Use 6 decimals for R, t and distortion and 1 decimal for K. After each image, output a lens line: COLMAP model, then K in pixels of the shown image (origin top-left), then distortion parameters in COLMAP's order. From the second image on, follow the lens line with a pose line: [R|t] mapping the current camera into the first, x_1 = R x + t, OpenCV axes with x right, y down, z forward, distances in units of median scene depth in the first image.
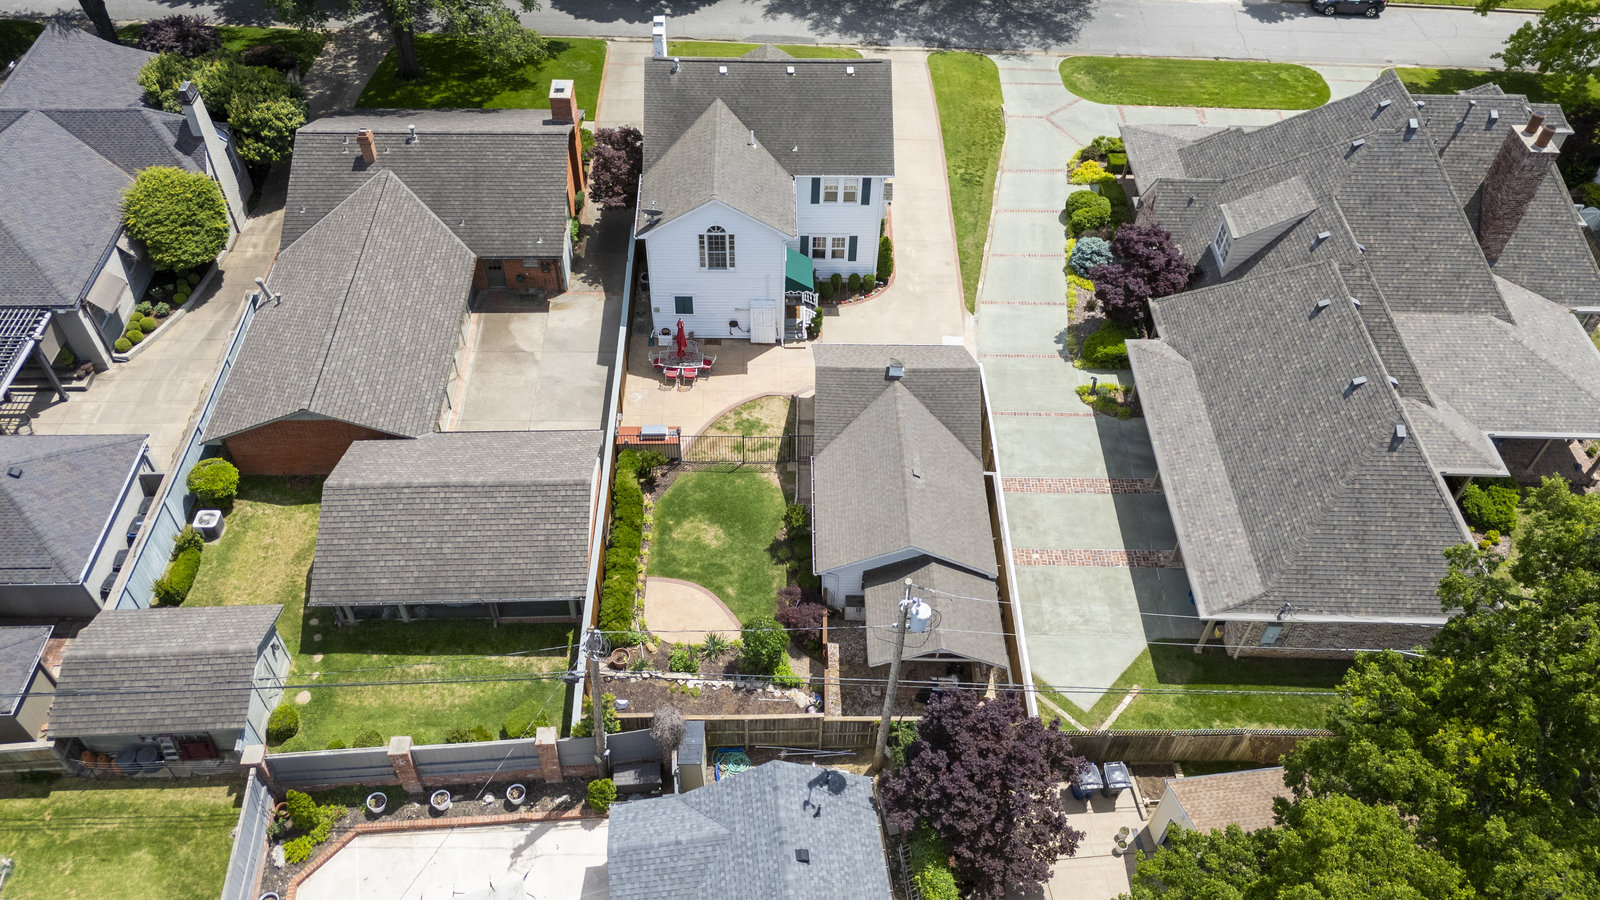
lens RADIAL K [[1176.5, 0, 797.4], [0, 1176.5, 444.5], [0, 0, 1]] dist [0.085711, -0.094248]
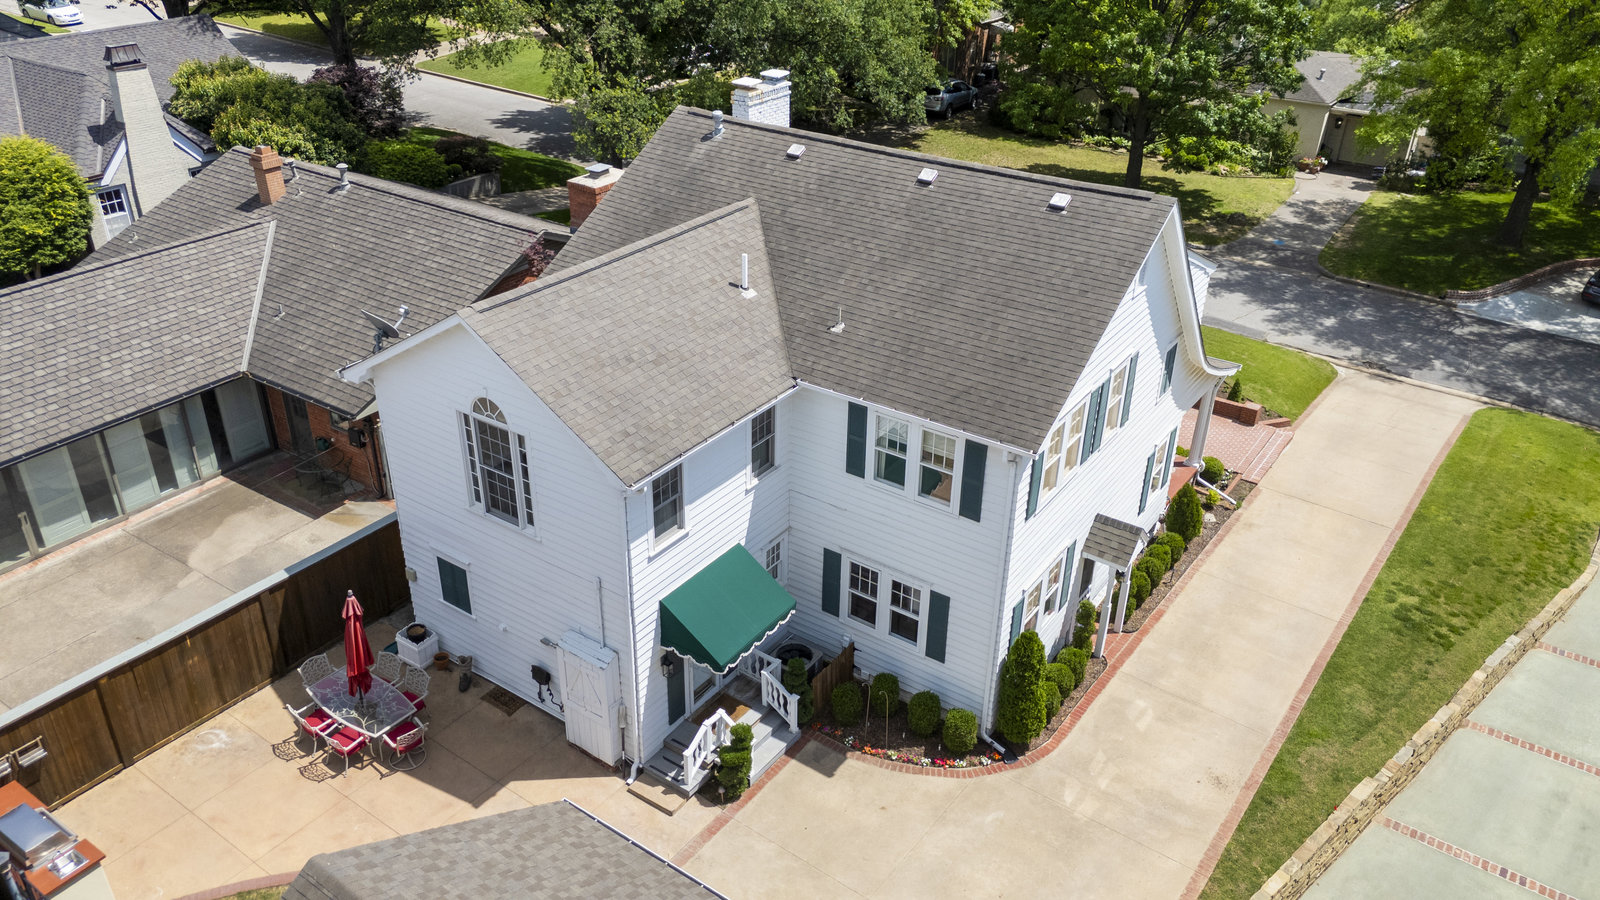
lens RADIAL K [[1176.5, 0, 797.4], [0, 1176.5, 444.5], [0, 0, 1]] dist [0.085711, -0.094248]
pose [[0.809612, 0.275082, -0.518515, 0.206007], [-0.429544, 0.879704, -0.203994, -0.129661], [0.400025, 0.387881, 0.830378, 0.689083]]
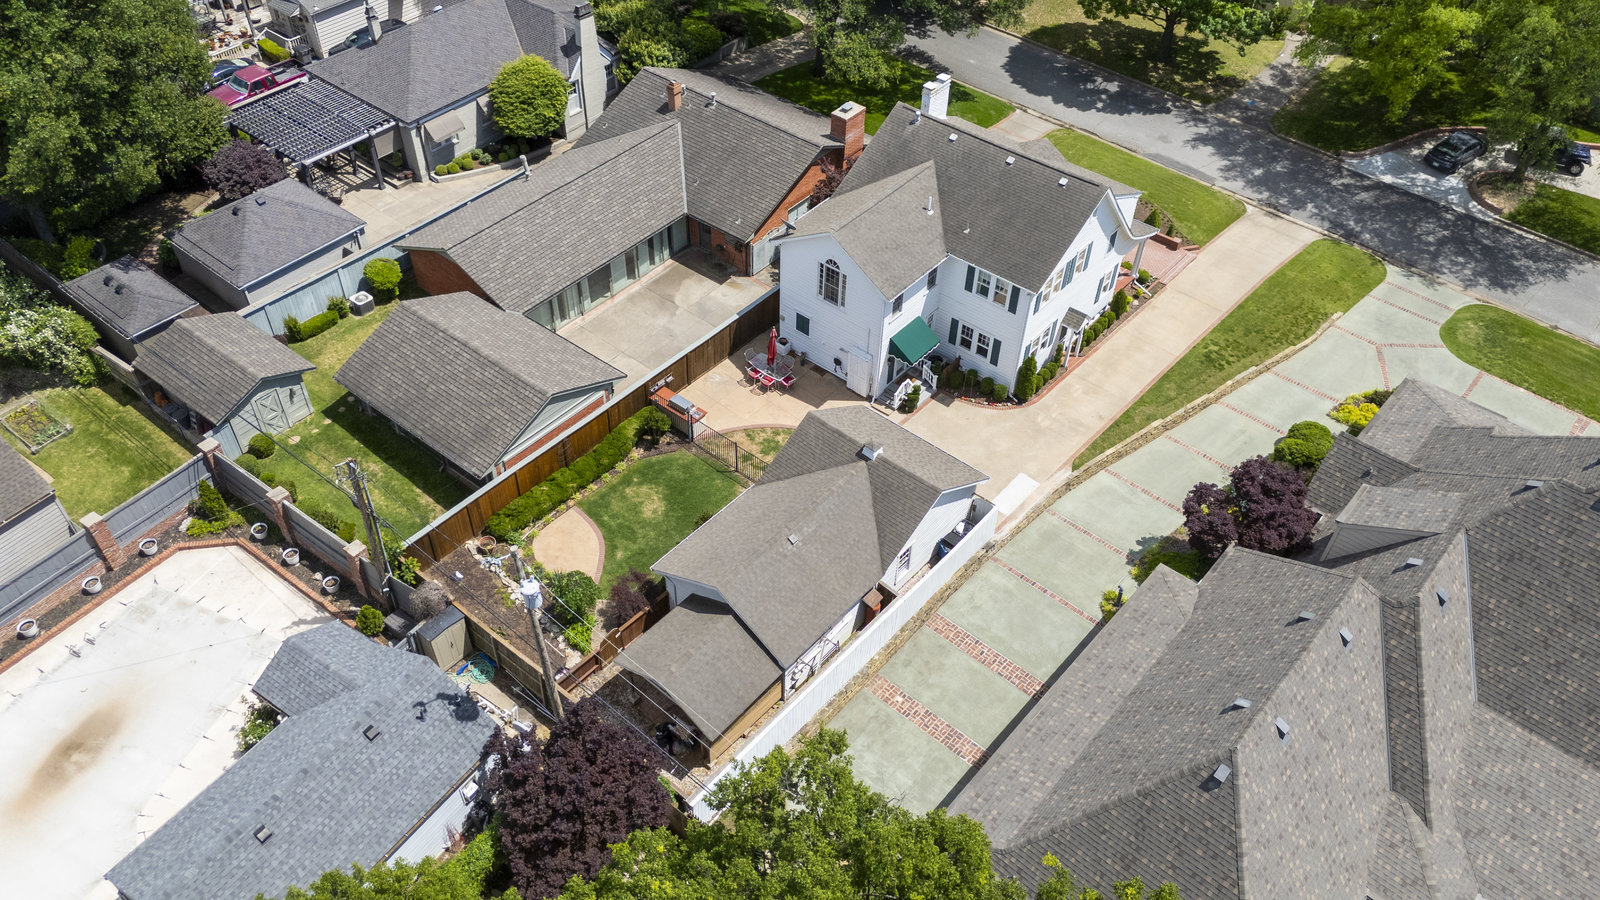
lens RADIAL K [[1176.5, 0, 797.4], [0, 1176.5, 444.5], [0, 0, 1]] dist [0.085711, -0.094248]
pose [[0.756095, 0.453504, -0.471863, 0.441910], [-0.483458, 0.872999, 0.064357, -0.090856], [0.441122, 0.179466, 0.879320, 0.106094]]
